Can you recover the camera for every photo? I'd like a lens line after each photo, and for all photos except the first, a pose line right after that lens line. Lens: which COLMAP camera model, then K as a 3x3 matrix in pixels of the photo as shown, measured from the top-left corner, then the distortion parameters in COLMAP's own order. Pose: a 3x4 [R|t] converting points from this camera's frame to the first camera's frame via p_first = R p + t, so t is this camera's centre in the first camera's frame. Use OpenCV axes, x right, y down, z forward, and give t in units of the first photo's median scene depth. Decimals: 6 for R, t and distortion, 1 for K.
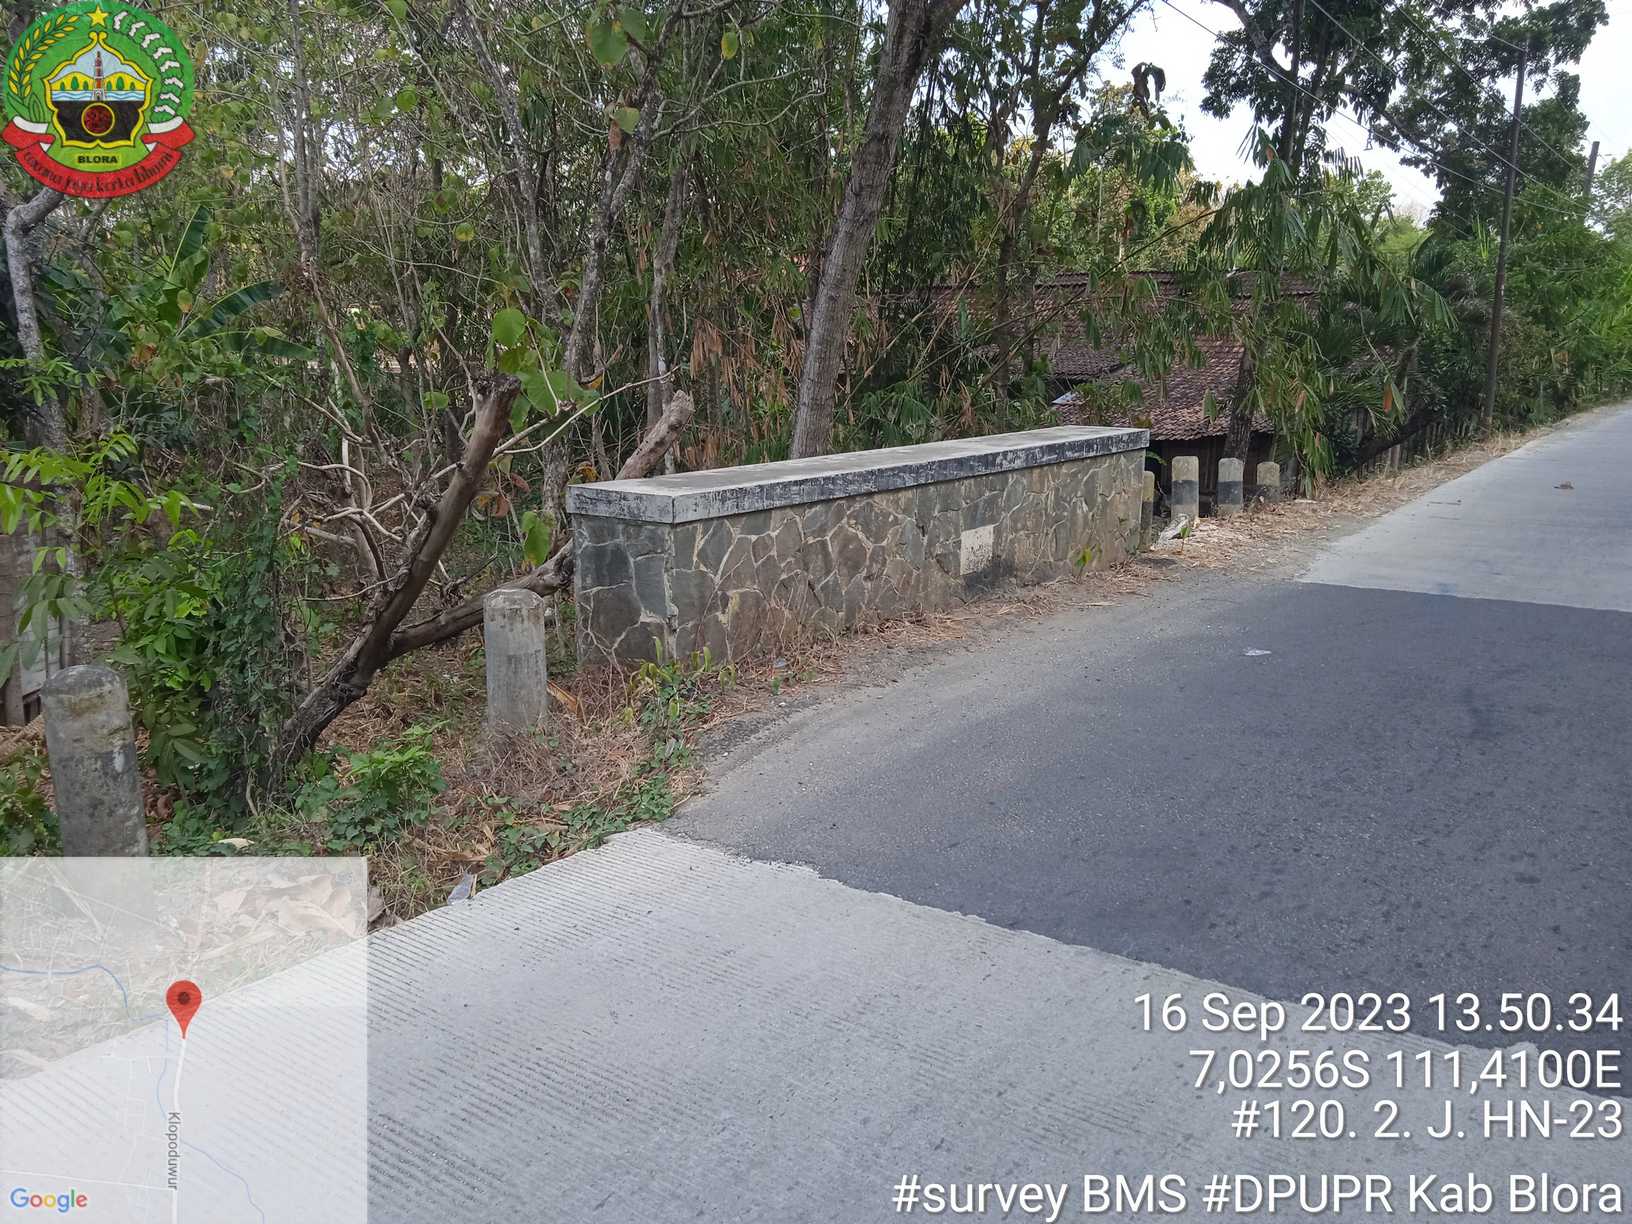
lens RADIAL K [[1352.4, 0, 814.2], [0, 1352.4, 621.2], [0, 0, 1]] dist [0.027701, -0.013010]
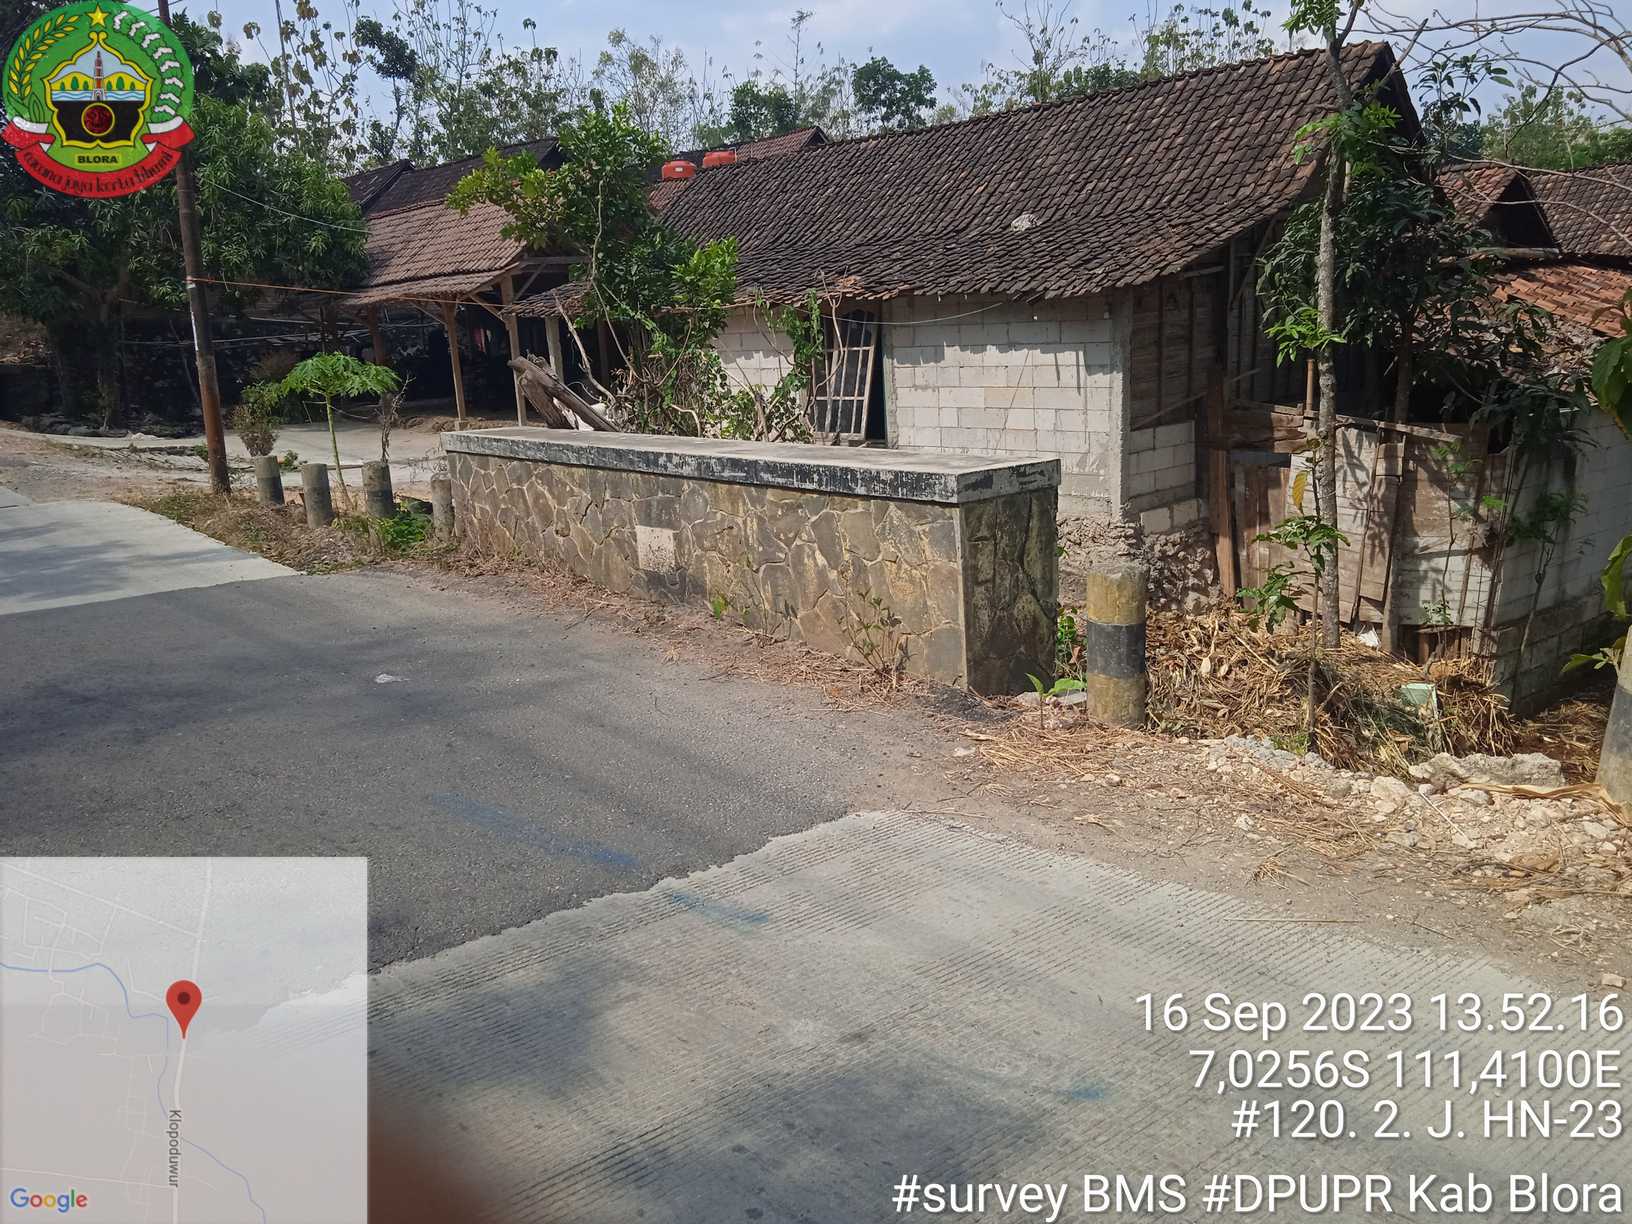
lens RADIAL K [[1352.4, 0, 814.2], [0, 1352.4, 621.2], [0, 0, 1]] dist [0.027701, -0.013010]
pose [[-0.257482, 0.213328, -0.942441, 1.013681], [-0.160653, 0.952300, 0.259451, -0.273627], [0.952835, 0.218210, -0.210929, 1.327444]]
